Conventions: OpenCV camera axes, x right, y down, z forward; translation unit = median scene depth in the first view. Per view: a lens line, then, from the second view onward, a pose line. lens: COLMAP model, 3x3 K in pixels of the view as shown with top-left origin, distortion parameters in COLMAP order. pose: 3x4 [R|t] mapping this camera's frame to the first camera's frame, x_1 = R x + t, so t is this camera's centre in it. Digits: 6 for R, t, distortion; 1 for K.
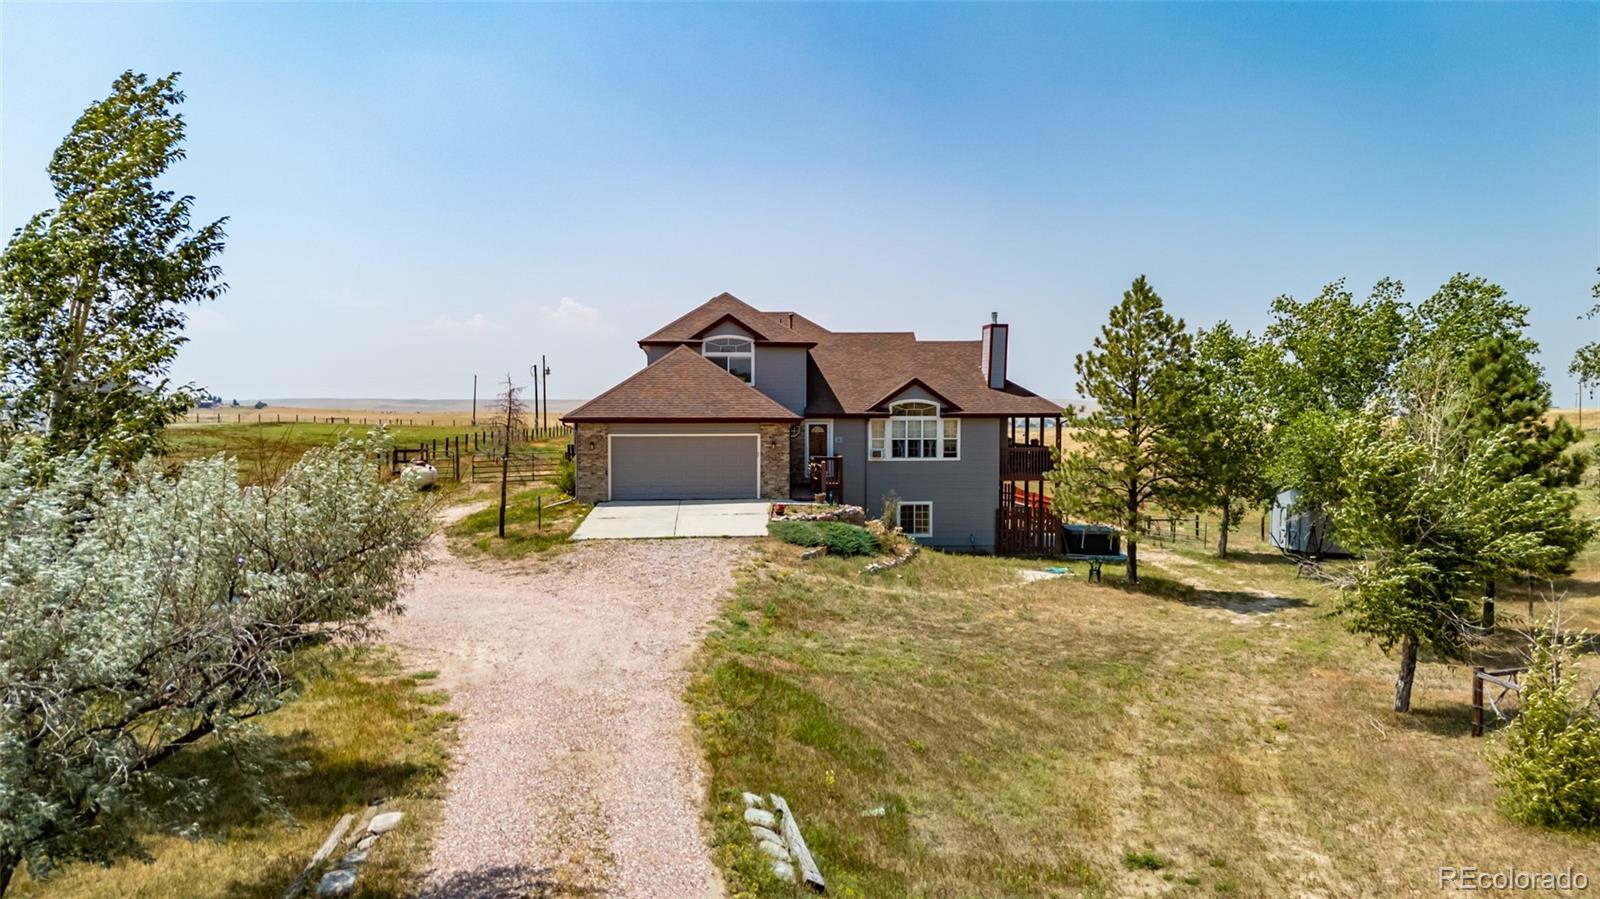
lens RADIAL K [[1139.3, 0, 805.0], [0, 1139.3, 450.2], [0, 0, 1]] dist [0.007384, 0.000115]
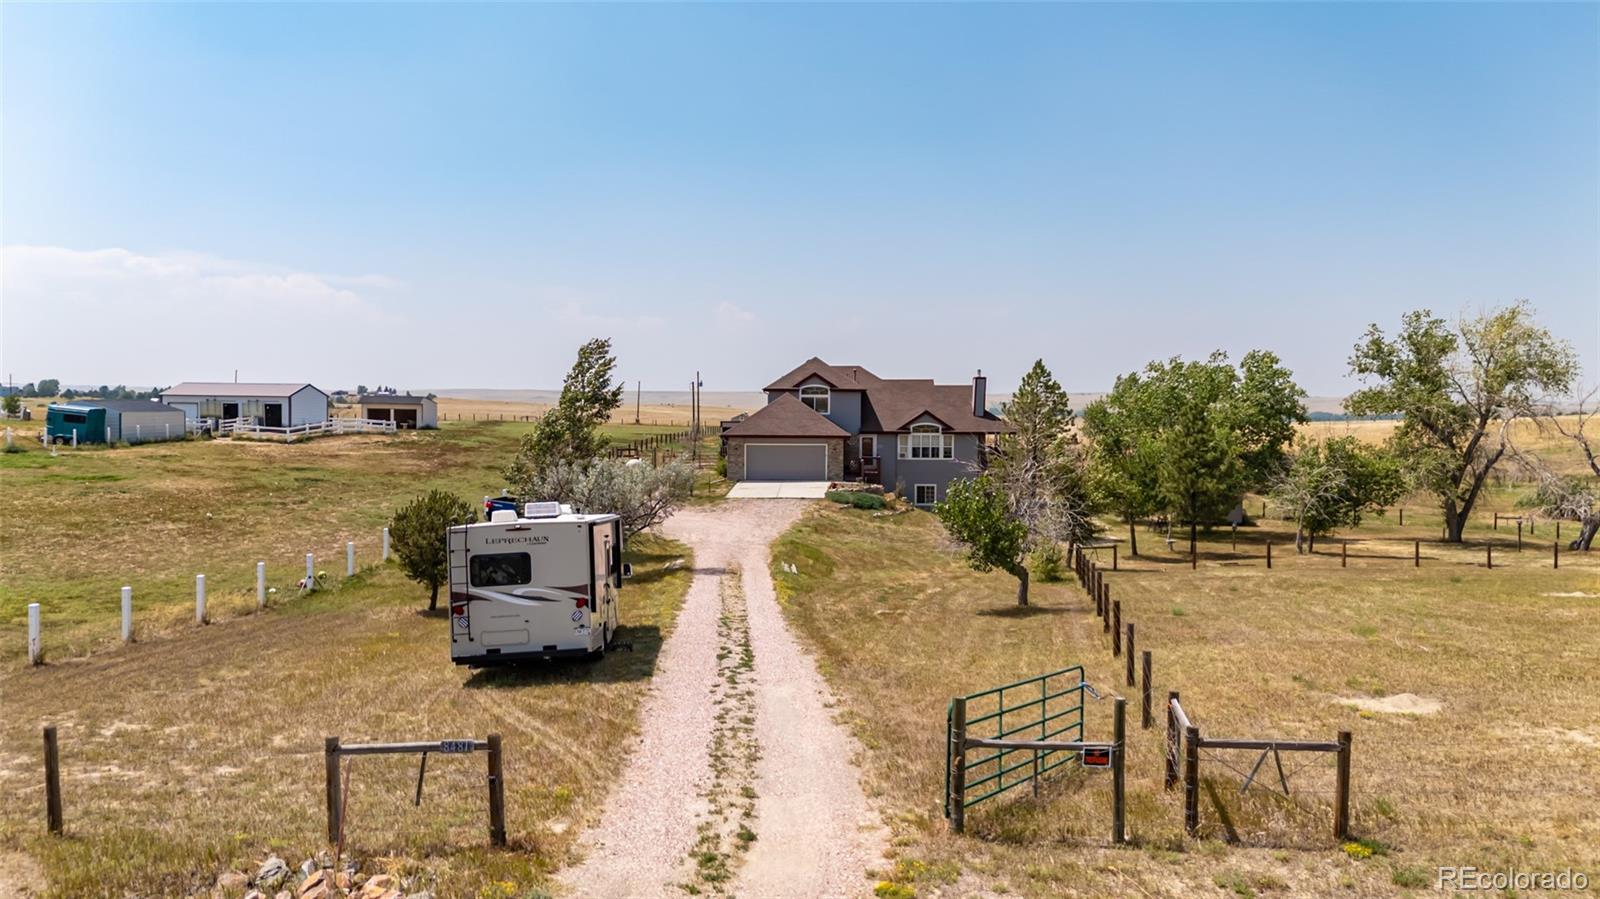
lens RADIAL K [[1139.3, 0, 798.5], [0, 1139.3, 451.1], [0, 0, 1]] dist [0.007384, 0.000115]
pose [[0.991910, 0.010462, -0.126513, 0.128582], [-0.009578, 0.999925, 0.007596, -0.015064], [0.126583, -0.006322, 0.991936, -0.714636]]
